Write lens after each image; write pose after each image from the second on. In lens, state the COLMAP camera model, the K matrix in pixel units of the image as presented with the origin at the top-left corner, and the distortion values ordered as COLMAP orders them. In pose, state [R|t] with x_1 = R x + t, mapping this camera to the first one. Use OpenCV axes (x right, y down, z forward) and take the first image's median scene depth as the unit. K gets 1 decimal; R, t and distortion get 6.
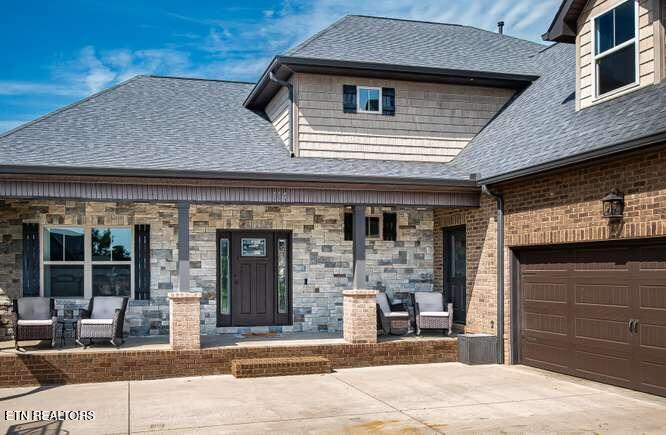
lens RADIAL K [[568.3, 0, 253.4], [0, 568.3, 267.0], [0, 0, 1]] dist [0.003927, -0.001002]
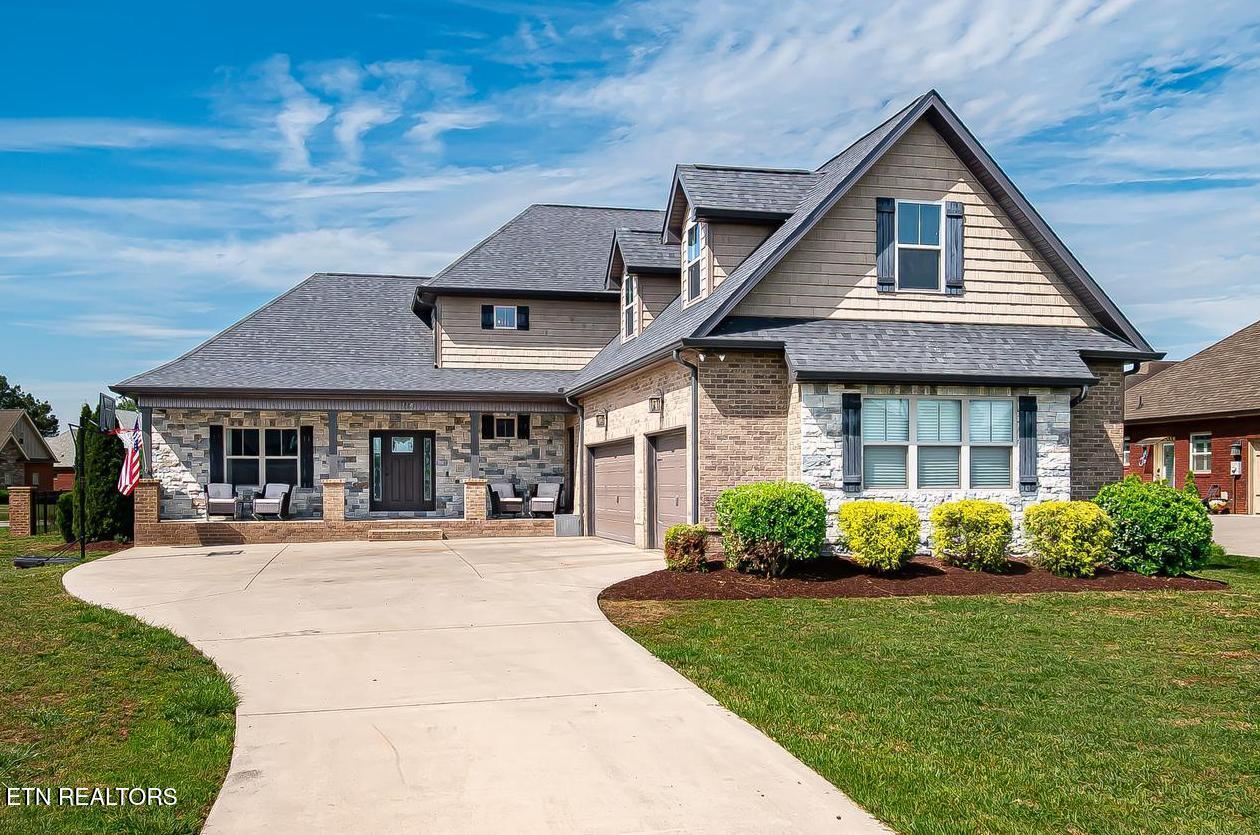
lens RADIAL K [[1081.4, 0, 592.0], [0, 1081.4, 493.0], [0, 0, 1]] dist [-0.004552, -0.001168]
pose [[0.999983, 0.002605, -0.005198, 0.419631], [-0.002522, 0.999871, 0.015871, 0.029897], [0.005238, -0.015857, 0.999861, -1.289025]]
